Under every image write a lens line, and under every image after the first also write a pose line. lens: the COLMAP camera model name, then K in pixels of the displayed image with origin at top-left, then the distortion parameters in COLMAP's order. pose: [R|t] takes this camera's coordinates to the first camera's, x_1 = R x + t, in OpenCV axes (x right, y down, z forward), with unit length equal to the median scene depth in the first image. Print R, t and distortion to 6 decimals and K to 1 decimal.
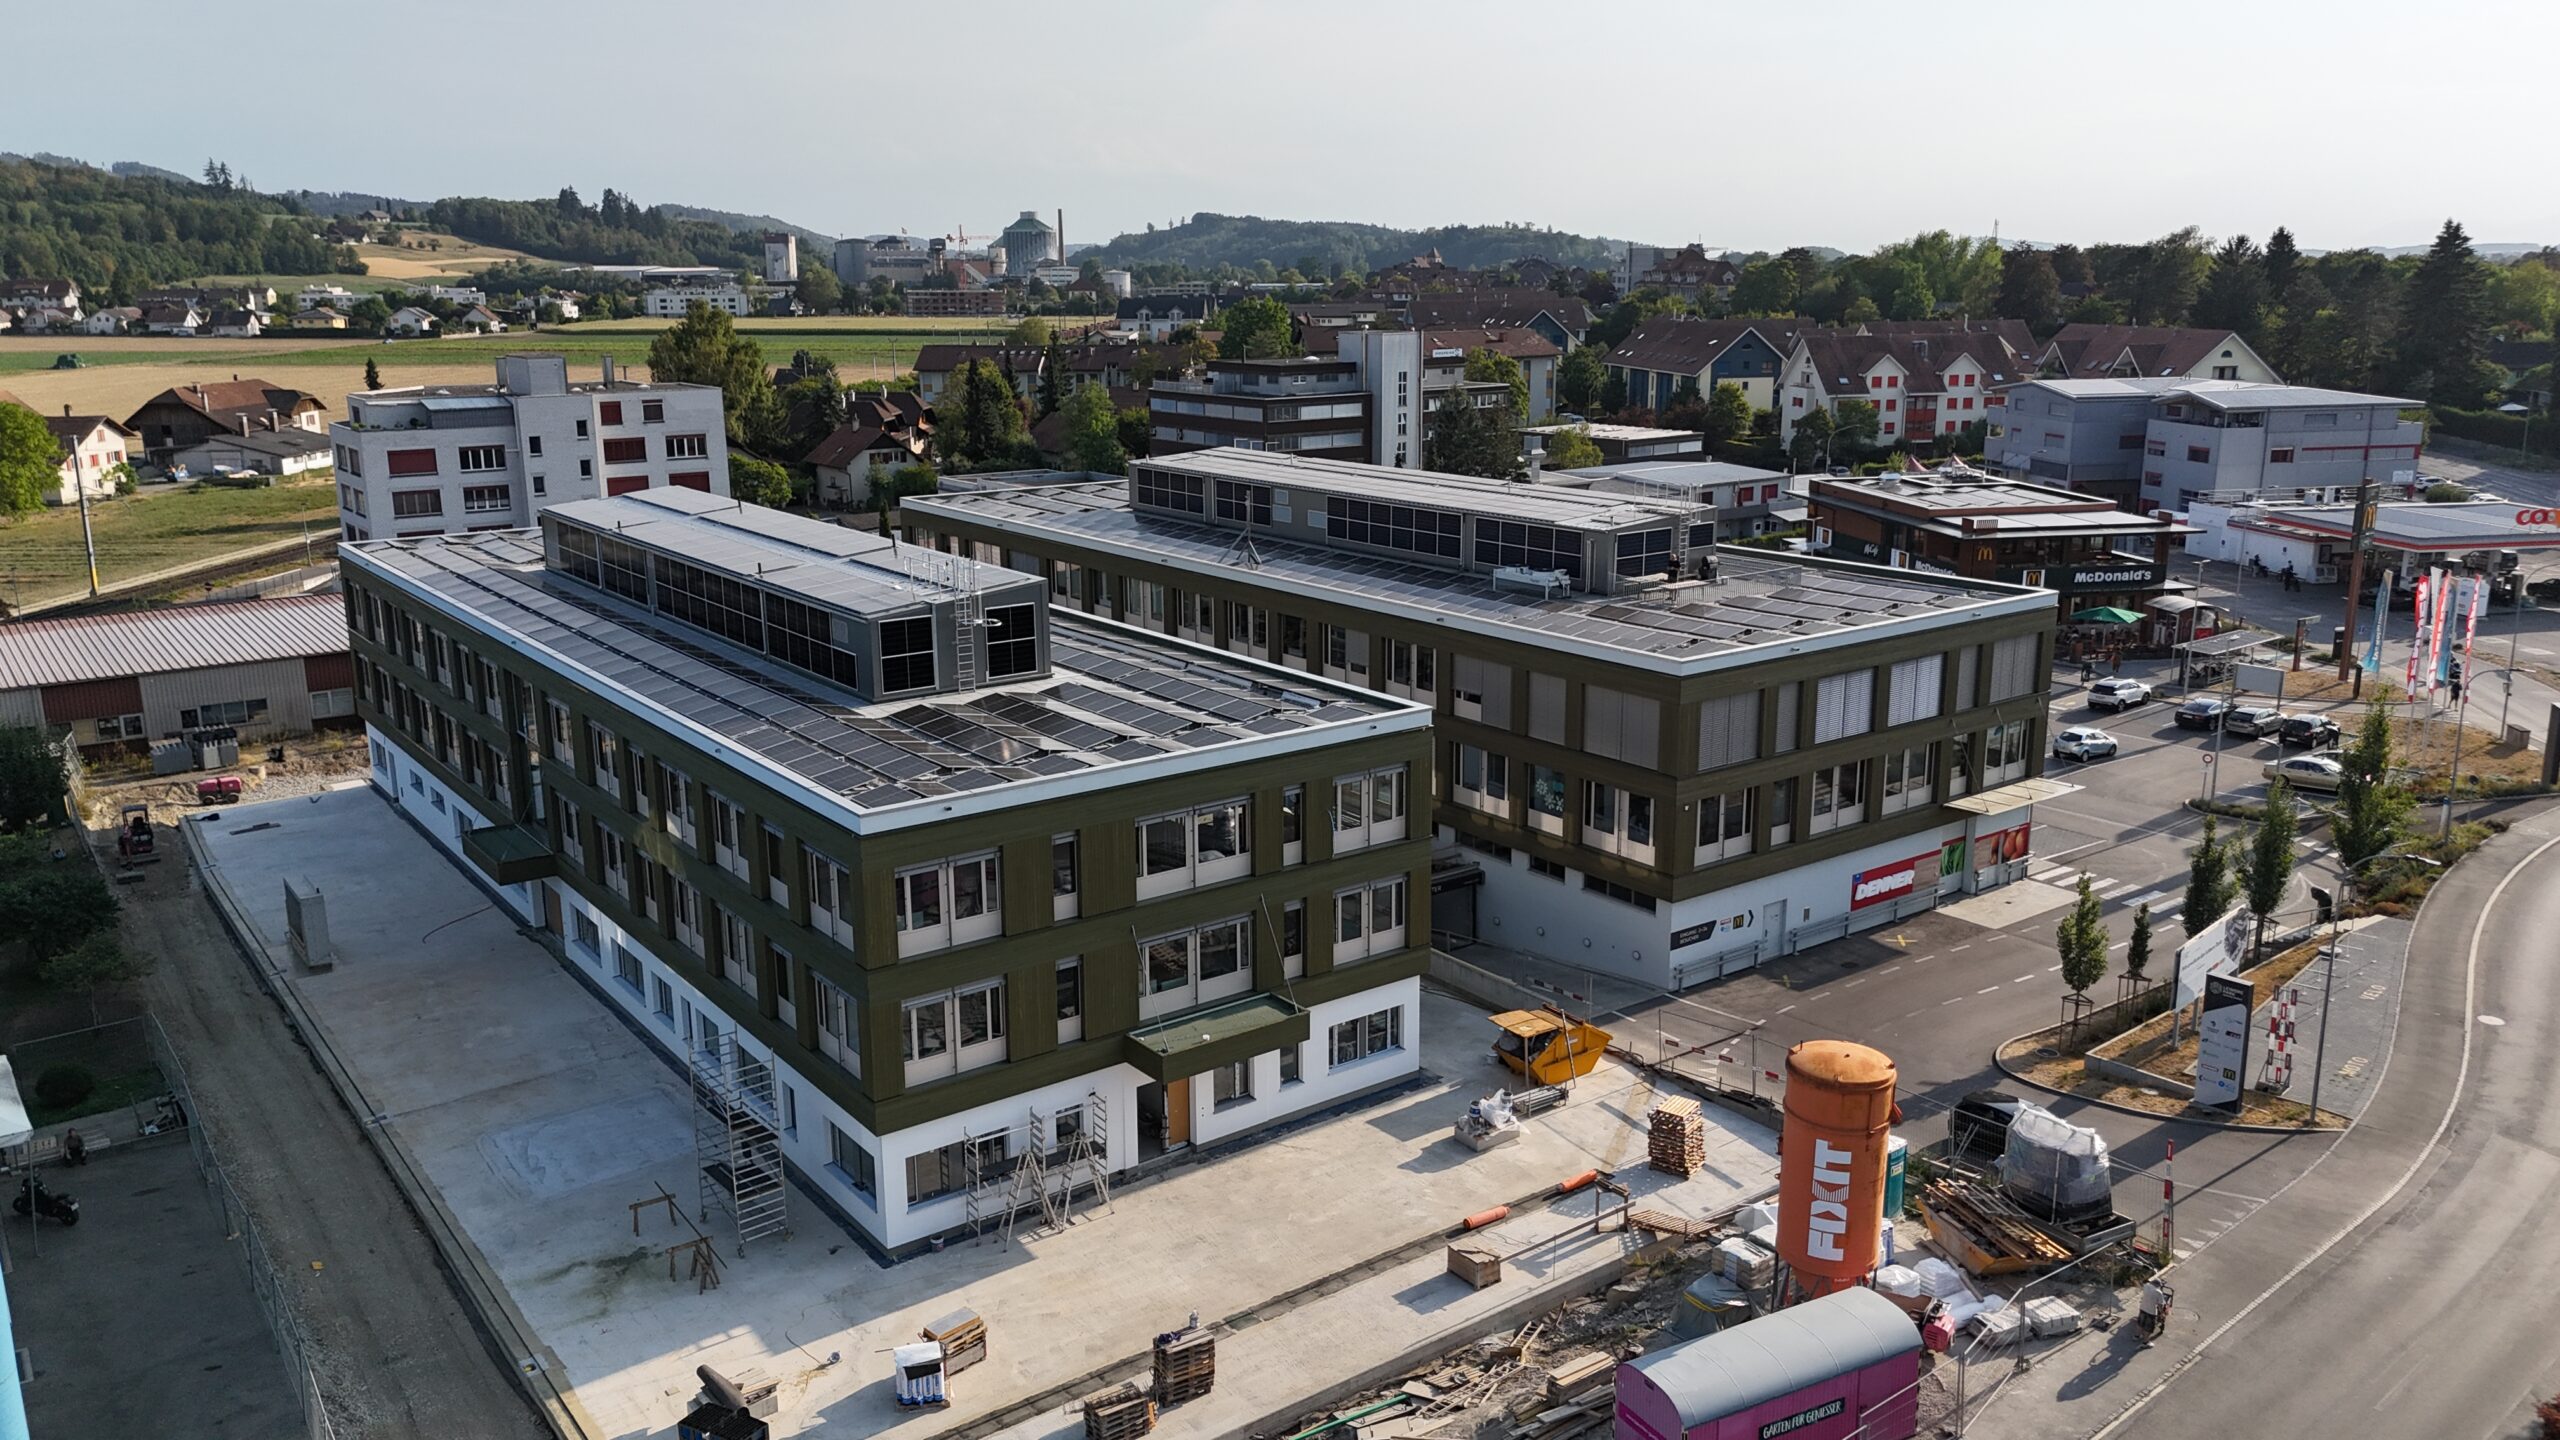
lens RADIAL K [[1853.5, 0, 1280.0], [0, 1853.5, 720.0], [0, 0, 1]] dist [0.052287, -0.055969]
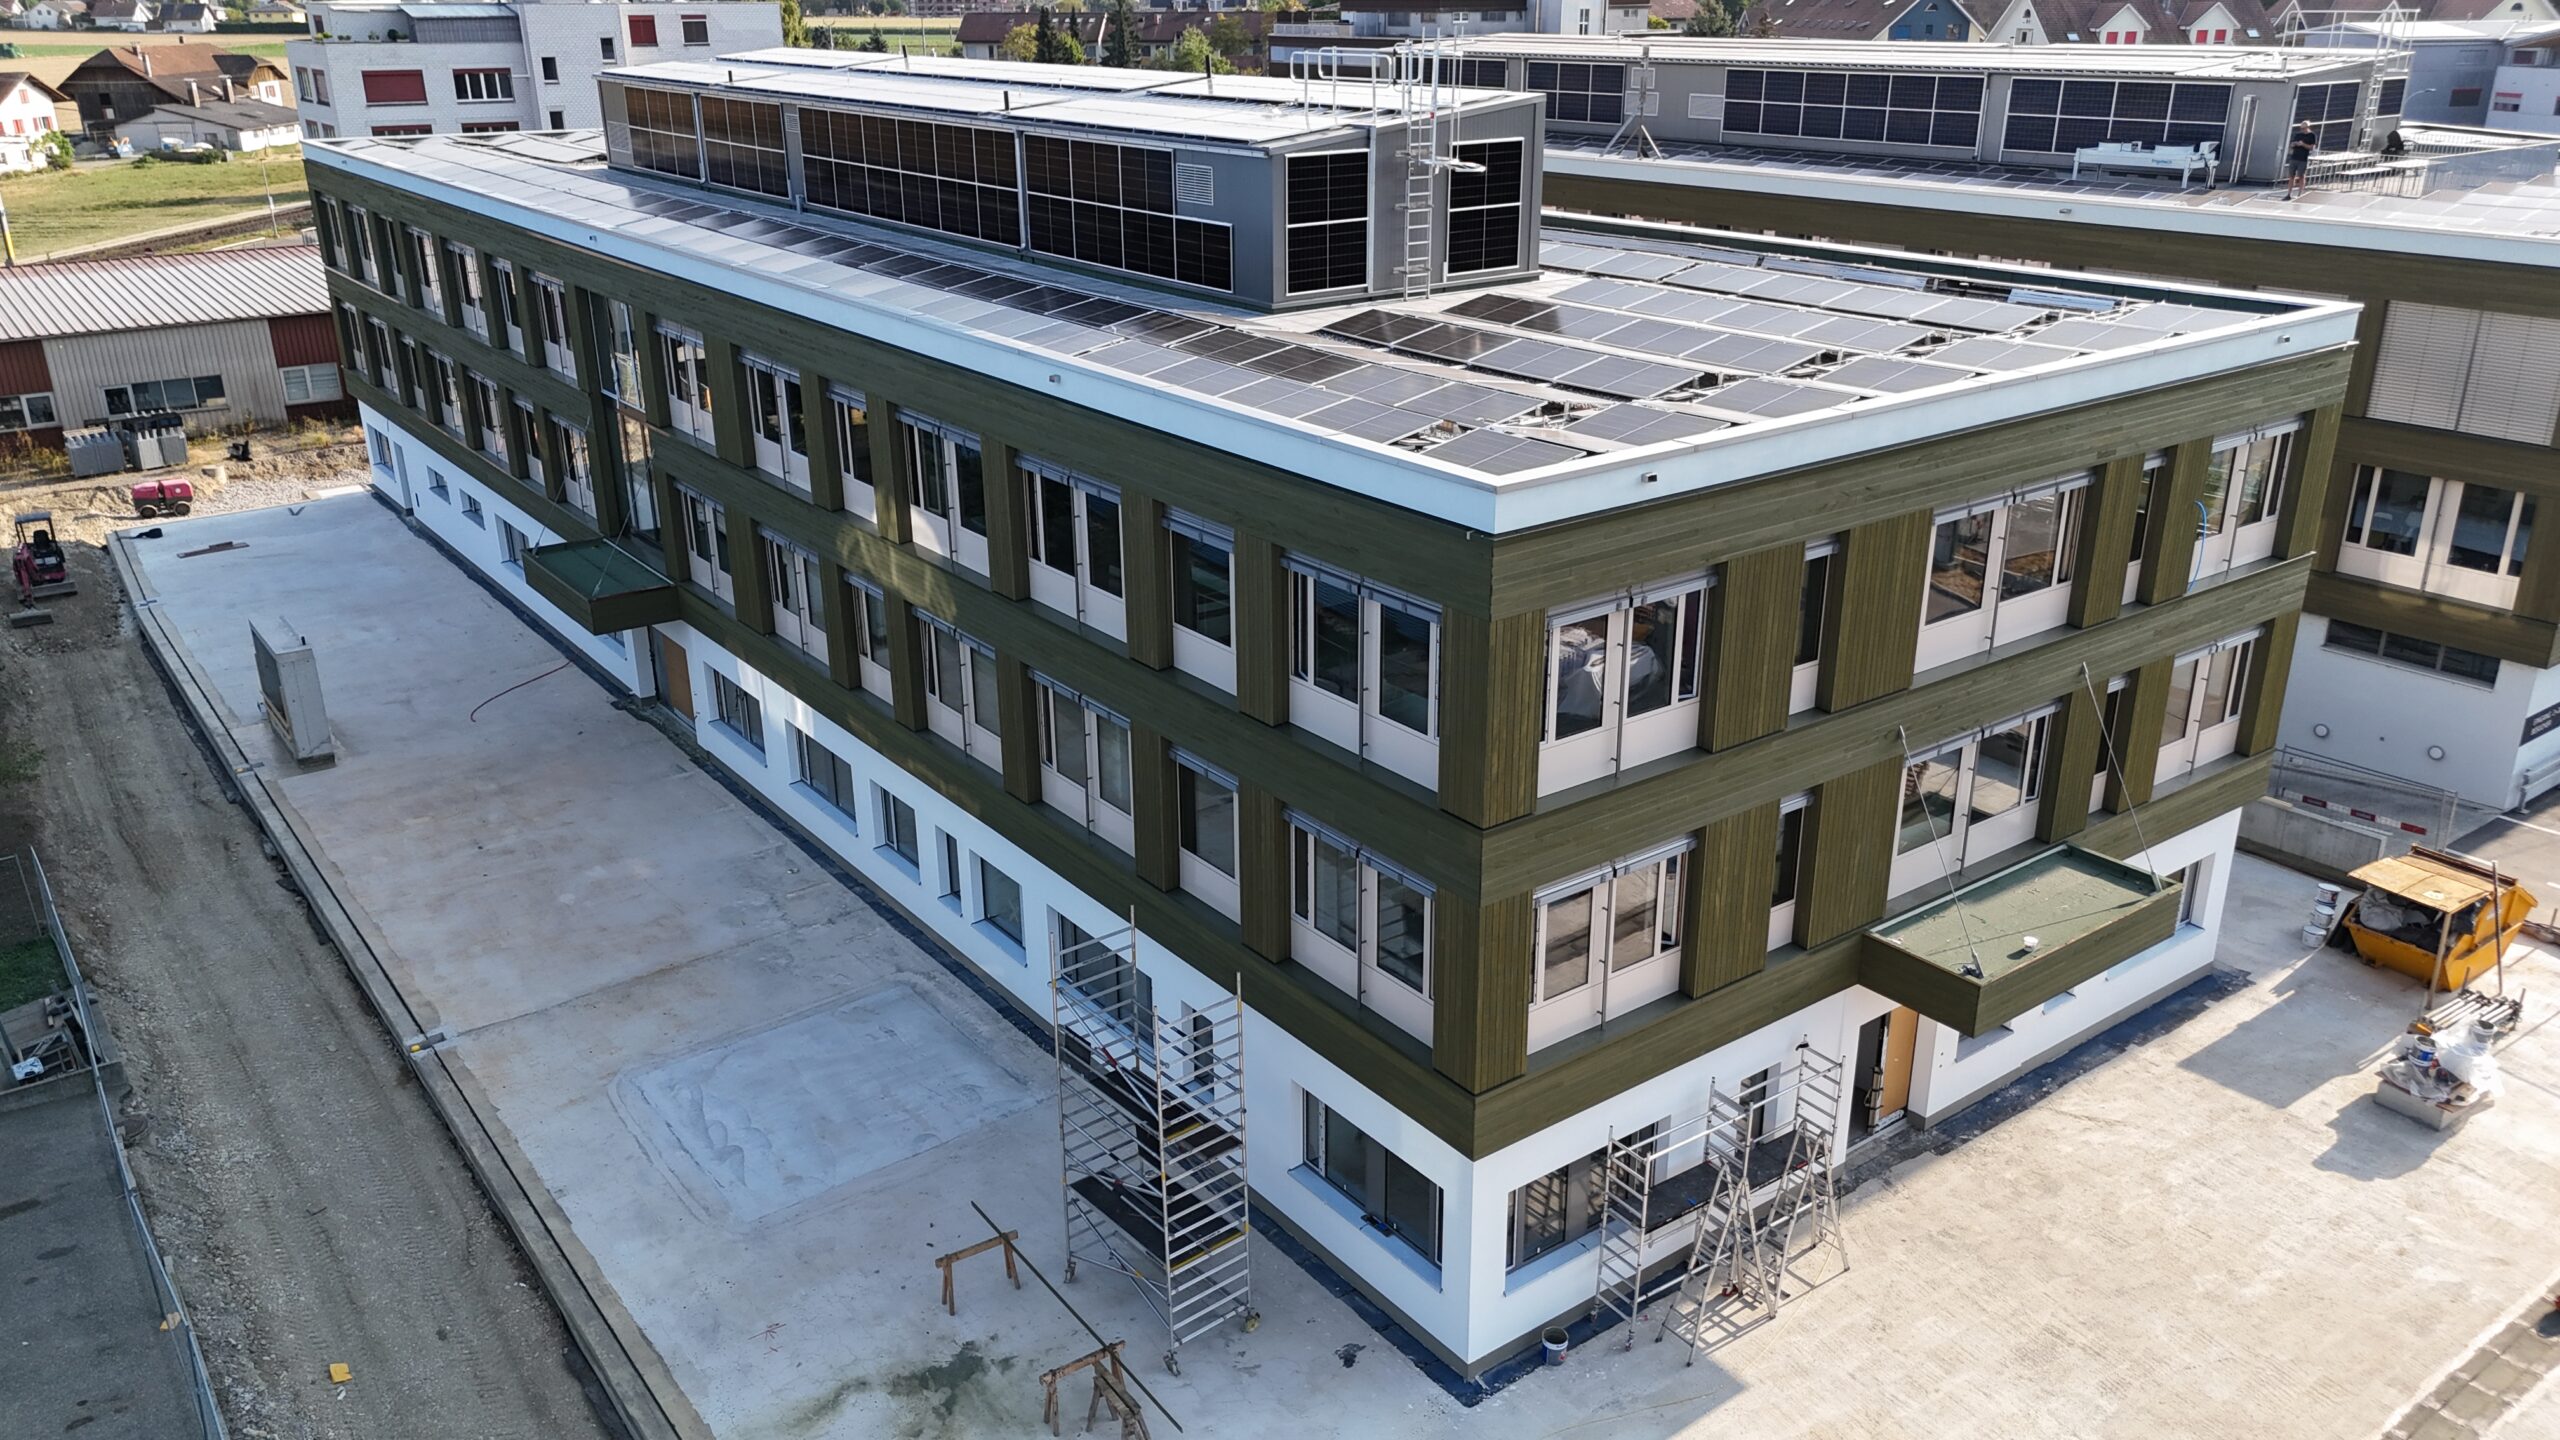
lens RADIAL K [[1853.5, 0, 1280.0], [0, 1853.5, 720.0], [0, 0, 1]] dist [0.052287, -0.055969]
pose [[0.999998, 0.001874, -0.000065, -0.180670], [-0.001848, 0.990521, 0.137351, 0.029599], [0.000322, -0.137351, 0.990522, 0.363699]]
